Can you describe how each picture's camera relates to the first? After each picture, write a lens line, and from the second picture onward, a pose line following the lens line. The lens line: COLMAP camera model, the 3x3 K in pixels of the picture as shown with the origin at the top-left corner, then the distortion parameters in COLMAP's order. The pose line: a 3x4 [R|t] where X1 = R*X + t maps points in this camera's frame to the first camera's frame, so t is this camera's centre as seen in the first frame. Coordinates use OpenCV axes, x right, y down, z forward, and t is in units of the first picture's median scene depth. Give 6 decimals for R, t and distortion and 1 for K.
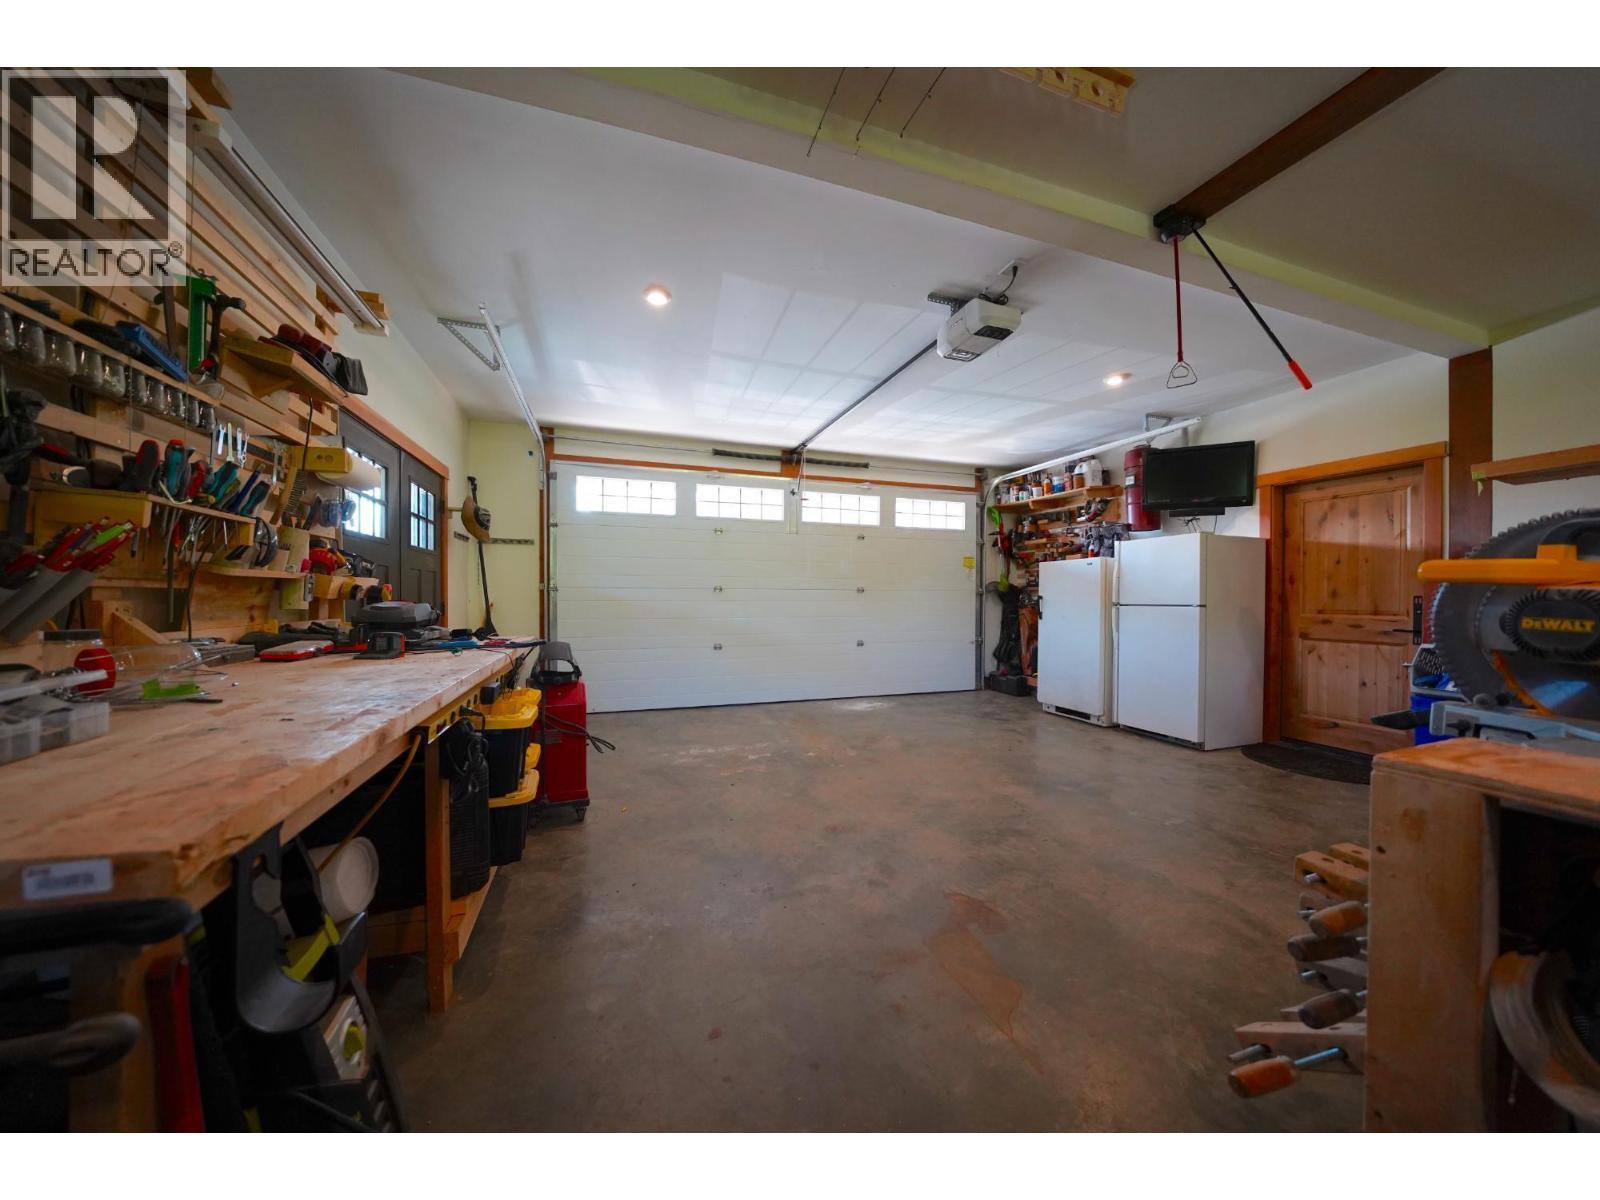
lens RADIAL K [[538.0, 0, 820.8], [0, 538.0, 598.2], [0, 0, 1]] dist [-0.027151, 0.000015]
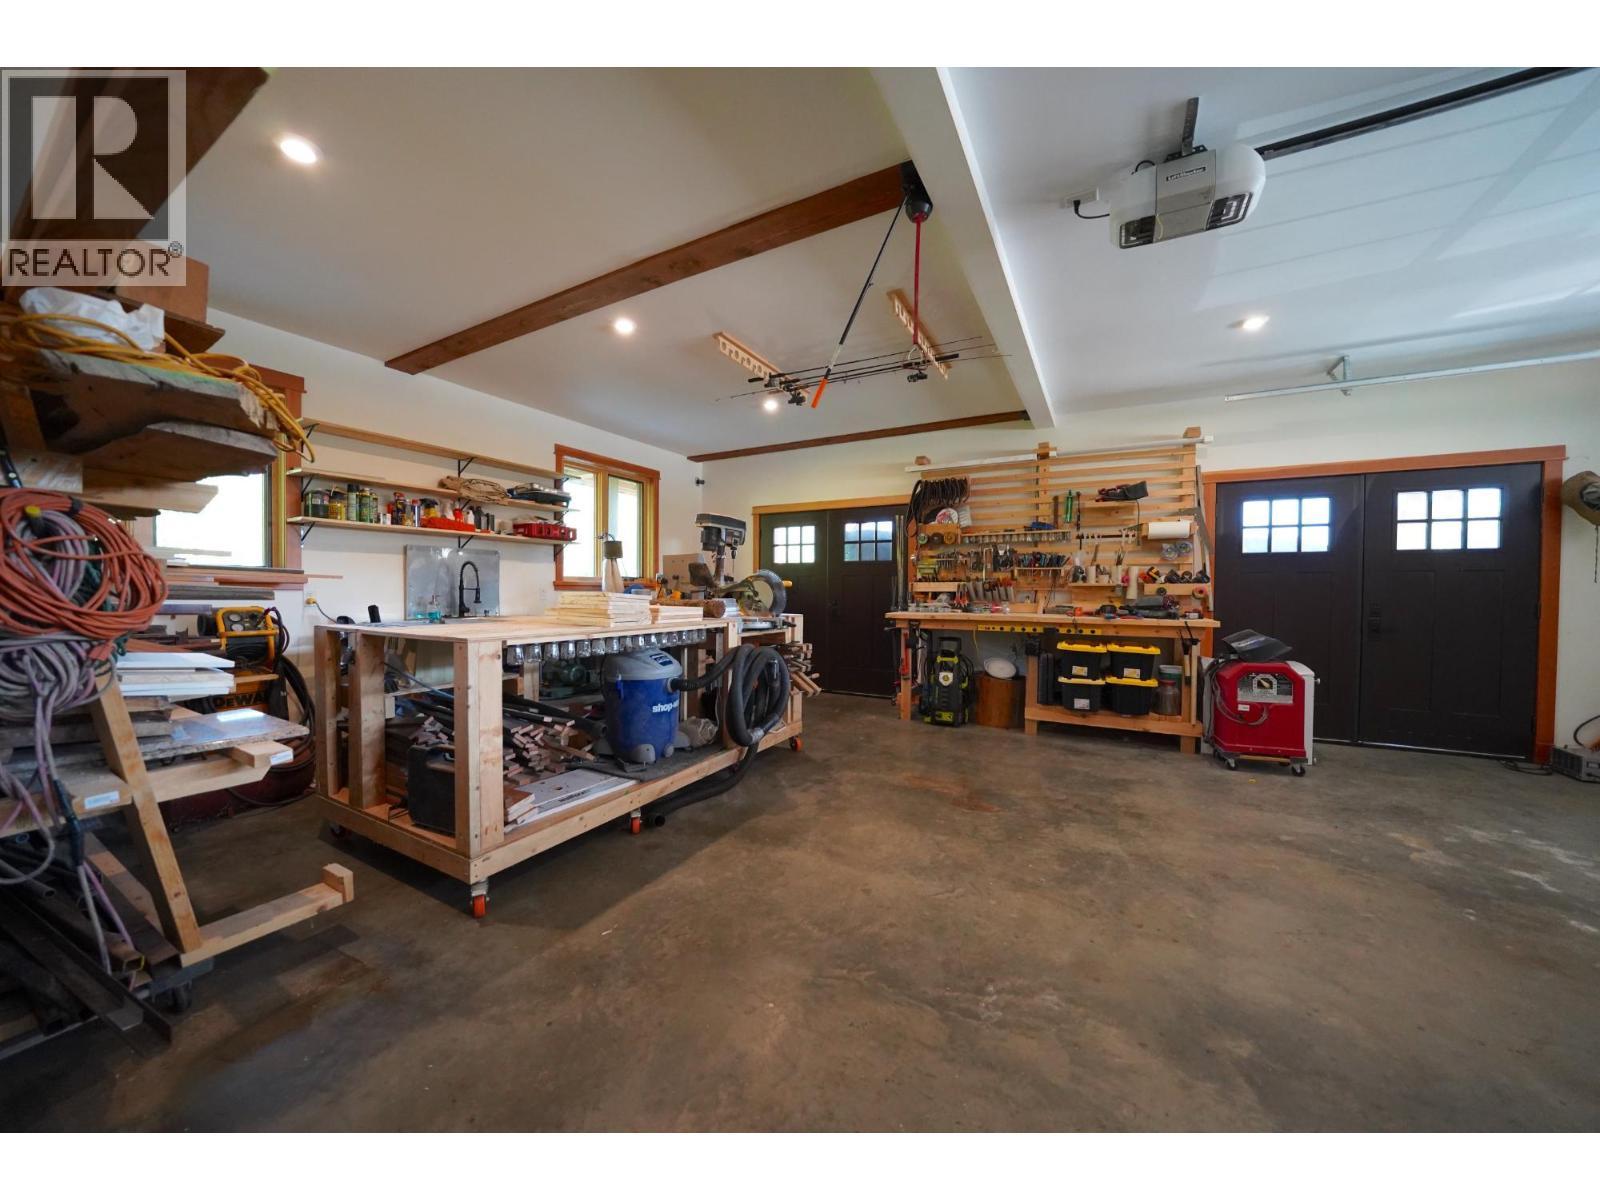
lens RADIAL K [[552.7, 0, 805.6], [0, 552.7, 597.1], [0, 0, 1]] dist [-0.028984, 0.002683]
pose [[-0.738304, 0.001942, -0.674465, 0.747280], [-0.010987, 0.999829, 0.014906, -0.002619], [0.674378, 0.018415, -0.738156, 0.804300]]
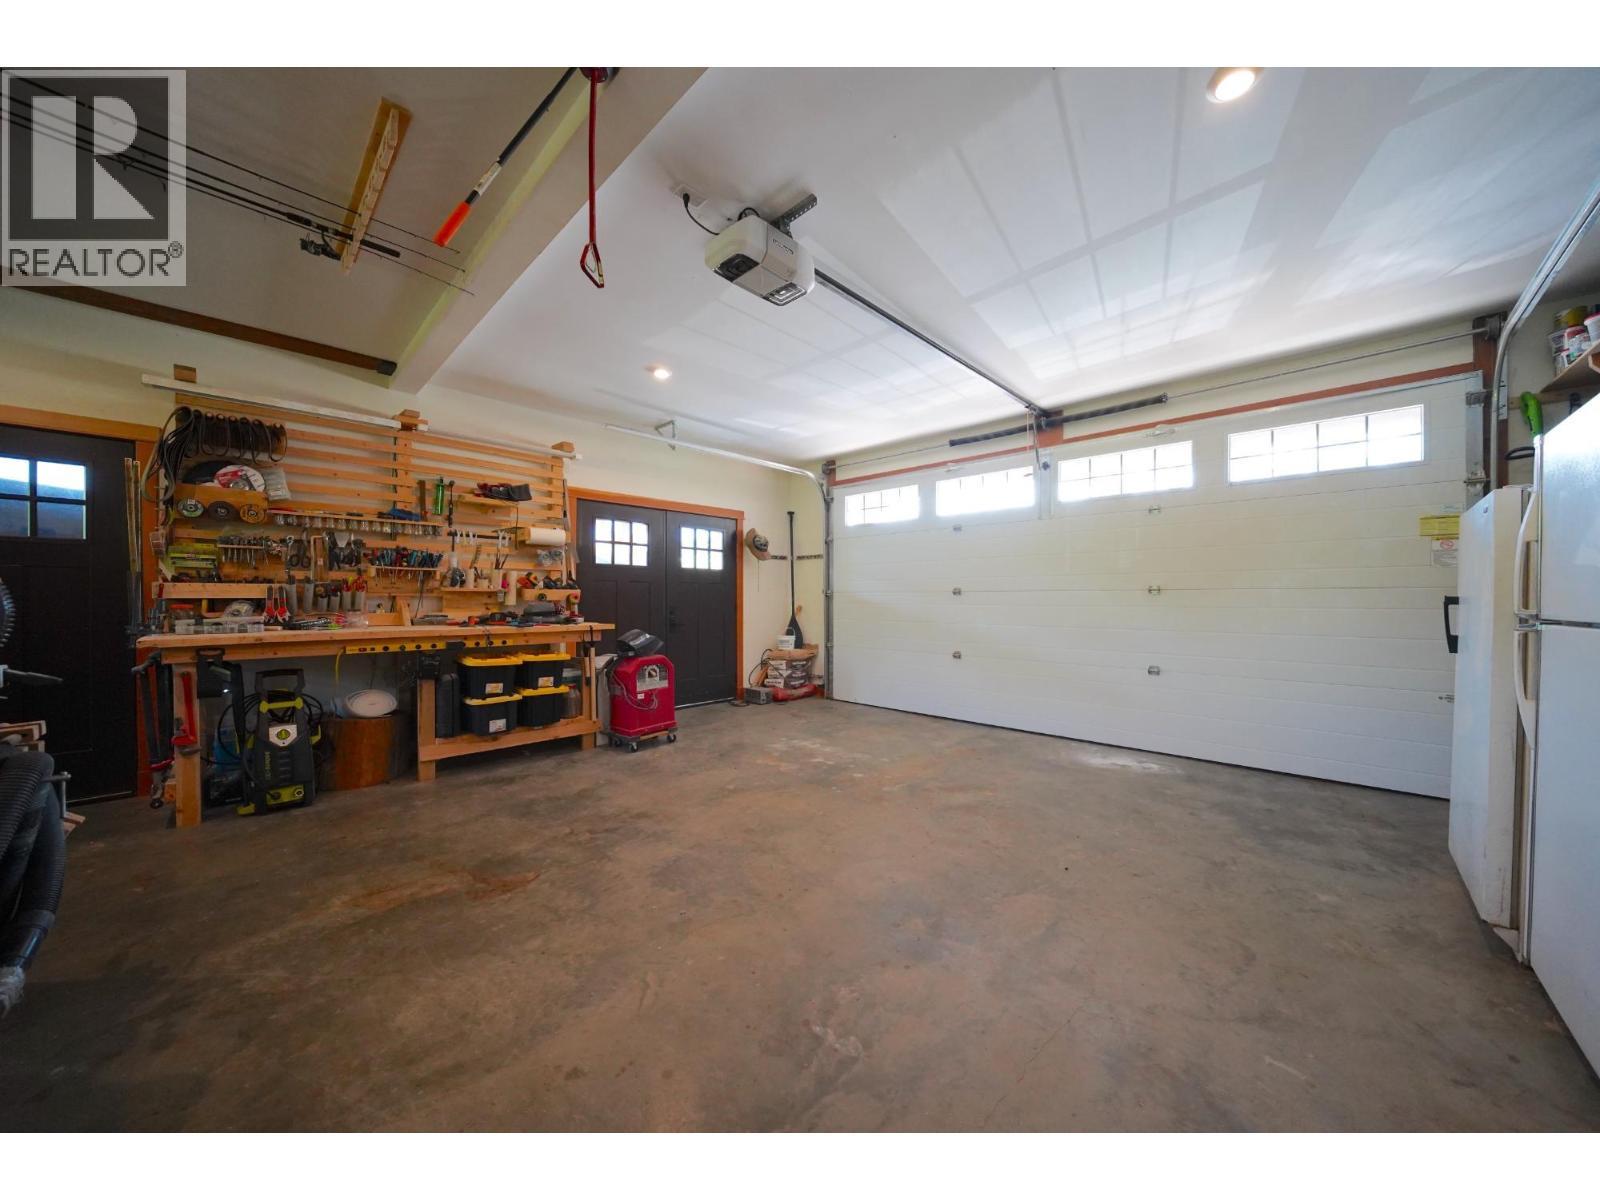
lens RADIAL K [[552.7, 0, 805.6], [0, 552.7, 597.1], [0, 0, 1]] dist [-0.028984, 0.002683]
pose [[0.452641, -0.006645, -0.891668, 0.706430], [-0.003600, 0.999950, -0.009279, 0.002373], [0.891685, 0.007410, 0.452595, 0.465653]]
